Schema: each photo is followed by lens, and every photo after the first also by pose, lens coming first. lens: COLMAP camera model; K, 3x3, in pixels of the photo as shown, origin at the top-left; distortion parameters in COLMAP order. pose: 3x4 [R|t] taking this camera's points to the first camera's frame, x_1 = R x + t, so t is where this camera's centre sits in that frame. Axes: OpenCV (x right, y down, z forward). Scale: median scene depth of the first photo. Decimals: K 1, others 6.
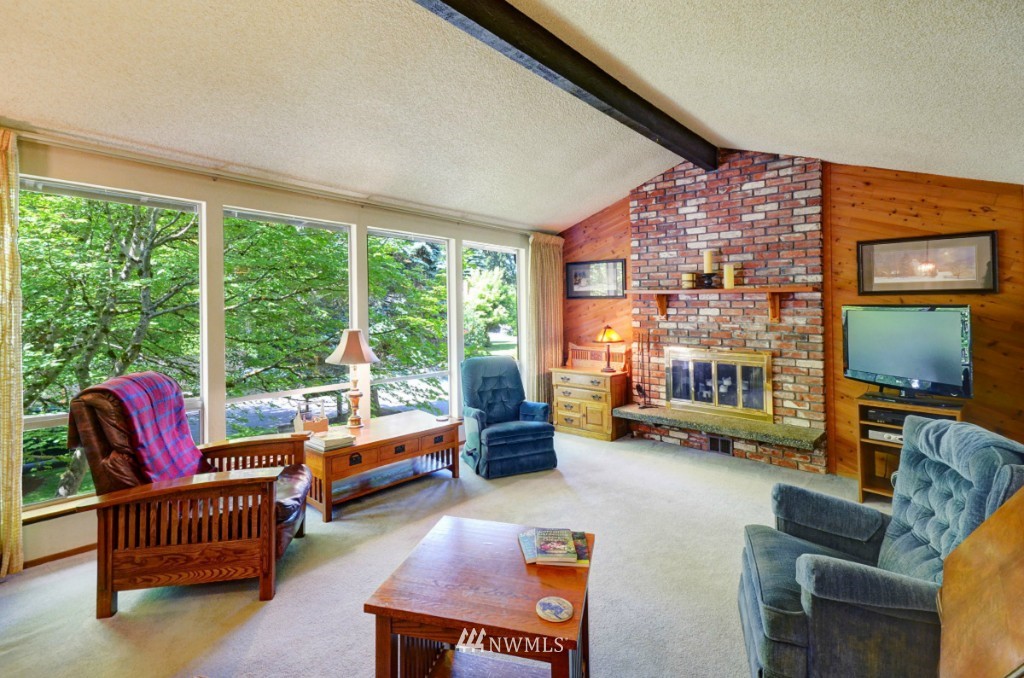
lens RADIAL K [[484.1, 0, 510.7], [0, 484.1, 314.4], [0, 0, 1]] dist [0.027390, 0.000187]
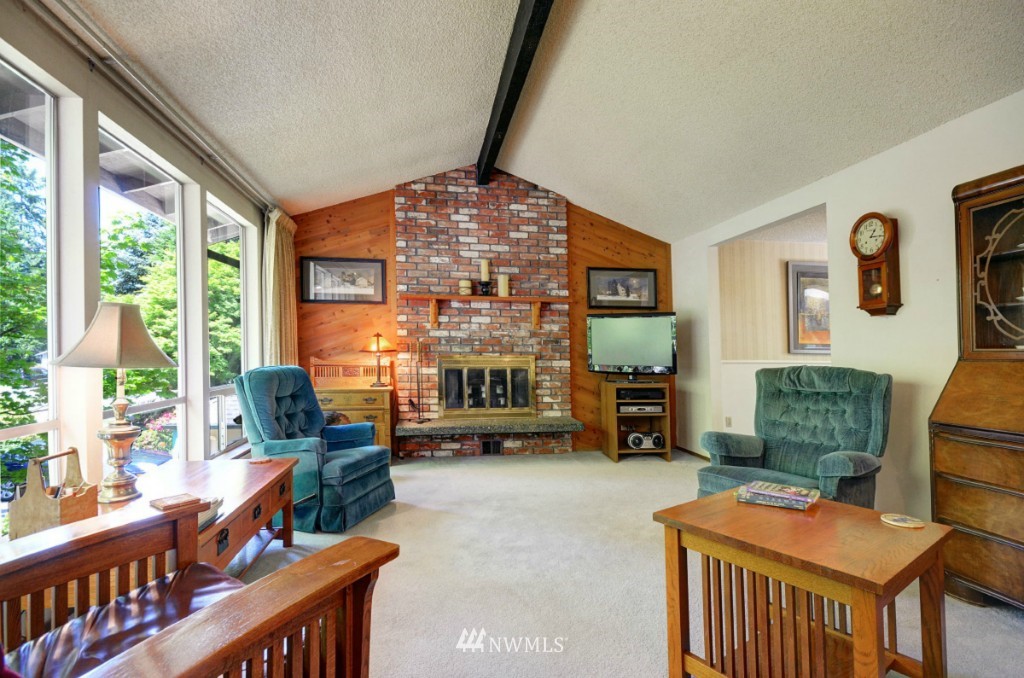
lens RADIAL K [[502.5, 0, 512.0], [0, 502.5, 339.0], [0, 0, 1]] dist [-0.001845, 0.000054]
pose [[0.617086, 0.019965, 0.786642, -0.398973], [0.008036, 0.999466, -0.031671, 0.071663], [-0.786855, 0.025865, 0.616596, 0.299177]]
